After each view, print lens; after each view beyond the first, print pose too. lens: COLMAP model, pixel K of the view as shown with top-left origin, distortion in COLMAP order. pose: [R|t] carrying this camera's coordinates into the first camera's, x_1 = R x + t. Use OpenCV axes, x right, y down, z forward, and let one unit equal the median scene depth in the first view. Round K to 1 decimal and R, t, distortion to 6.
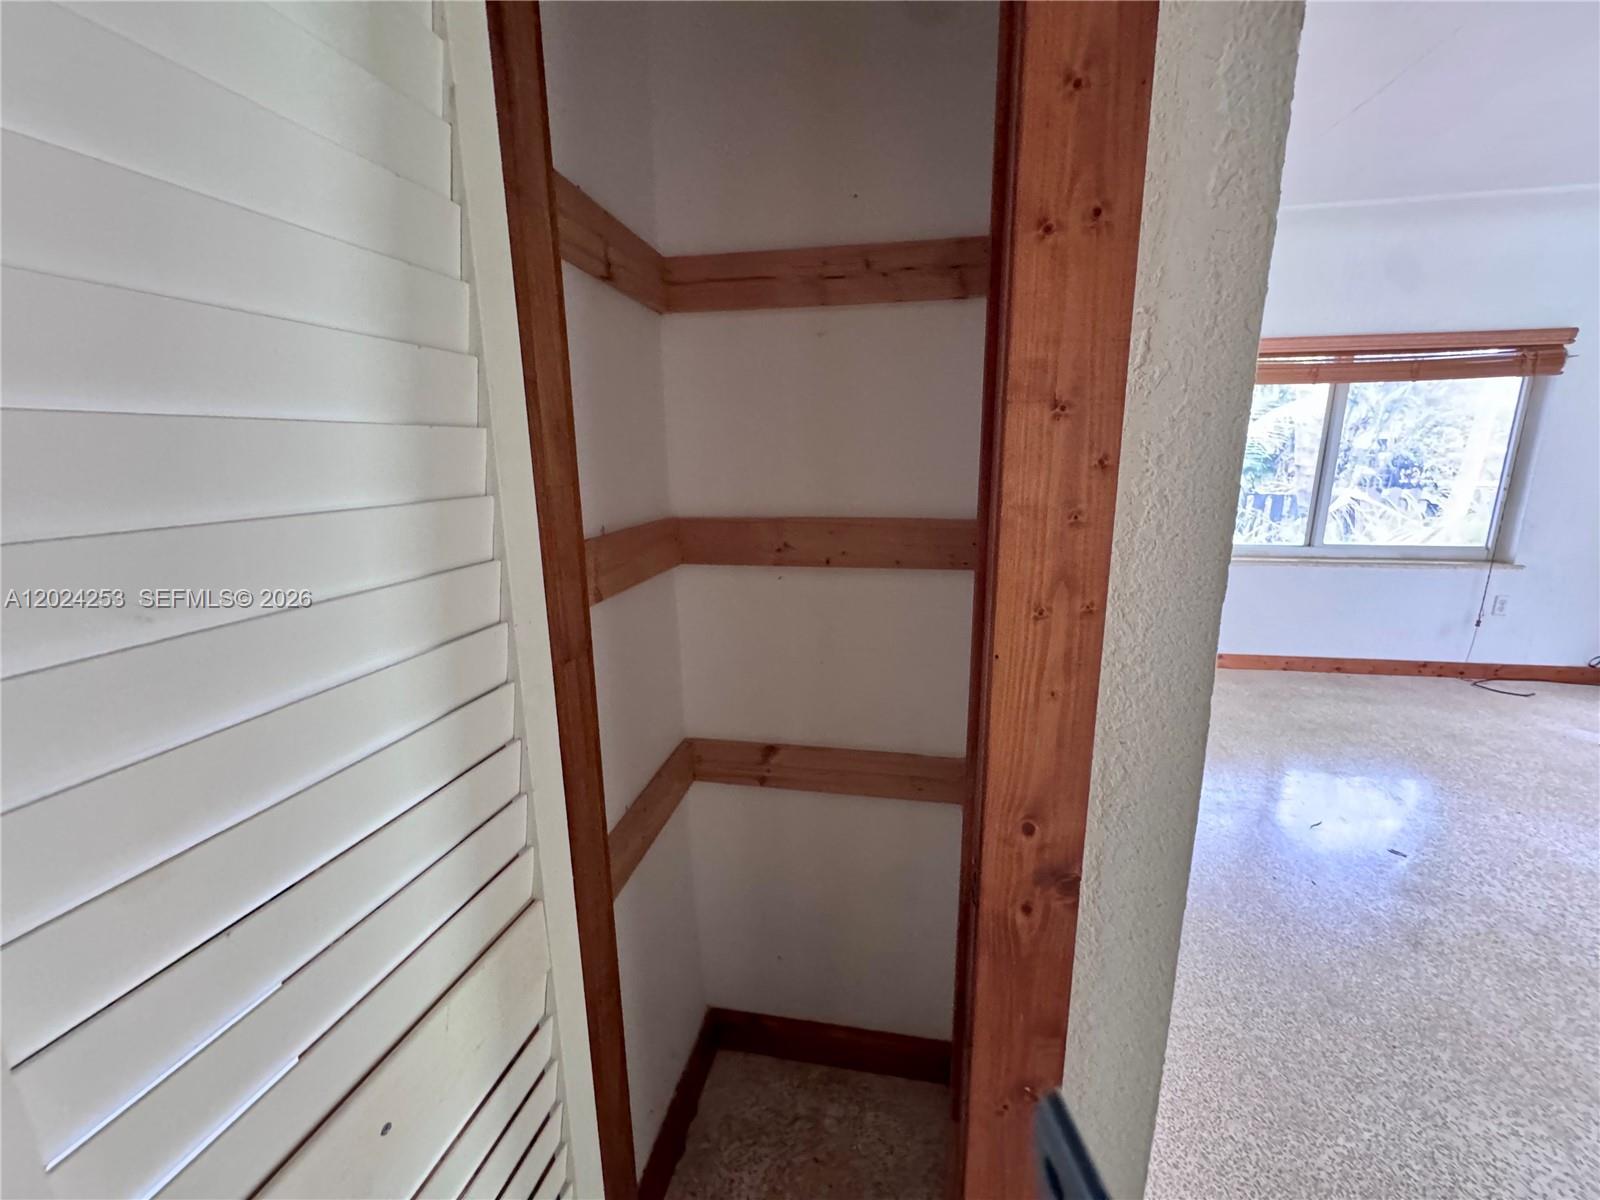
lens RADIAL K [[648.4, 0, 803.0], [0, 648.4, 603.6], [0, 0, 1]] dist [-0.000161, 0.000201]
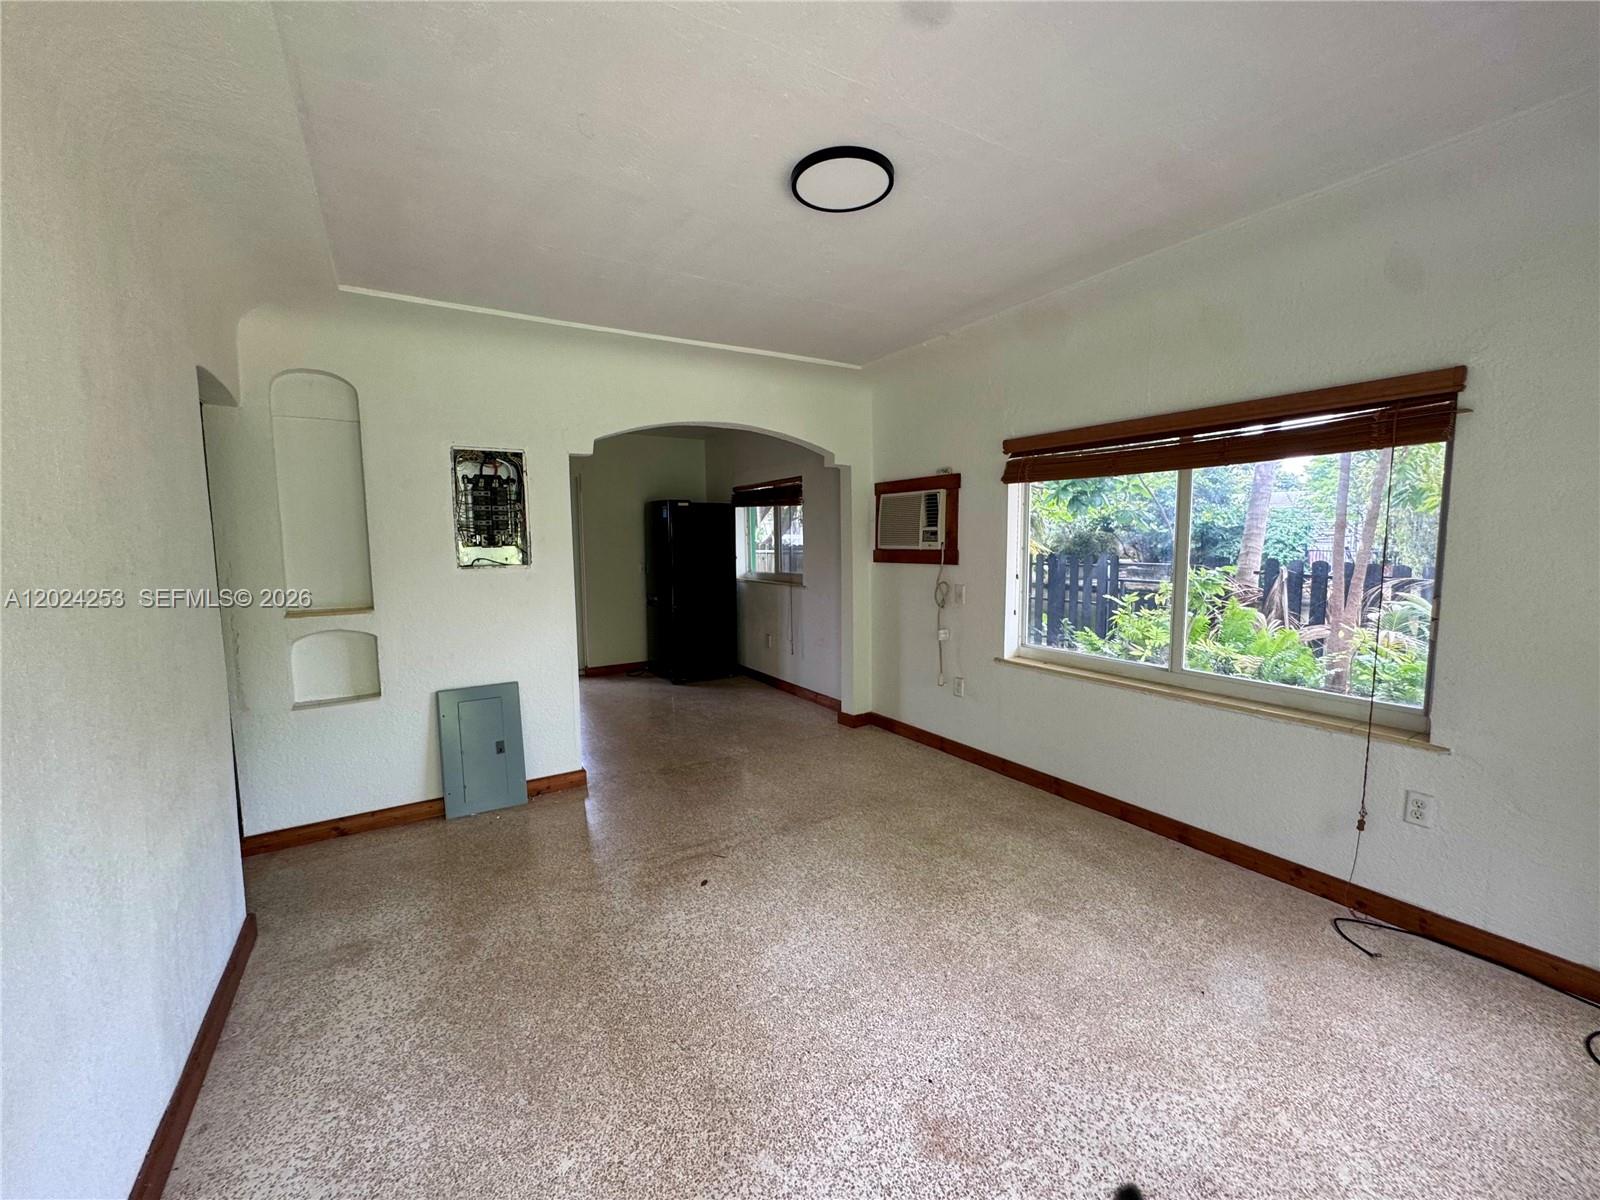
lens RADIAL K [[648.4, 0, 794.2], [0, 648.4, 594.0], [0, 0, 1]] dist [-0.000161, 0.000201]
pose [[0.657630, 0.068479, -0.750222, 1.179711], [-0.164405, 0.984902, -0.054214, -0.068433], [0.735183, 0.158993, 0.658959, 0.146844]]
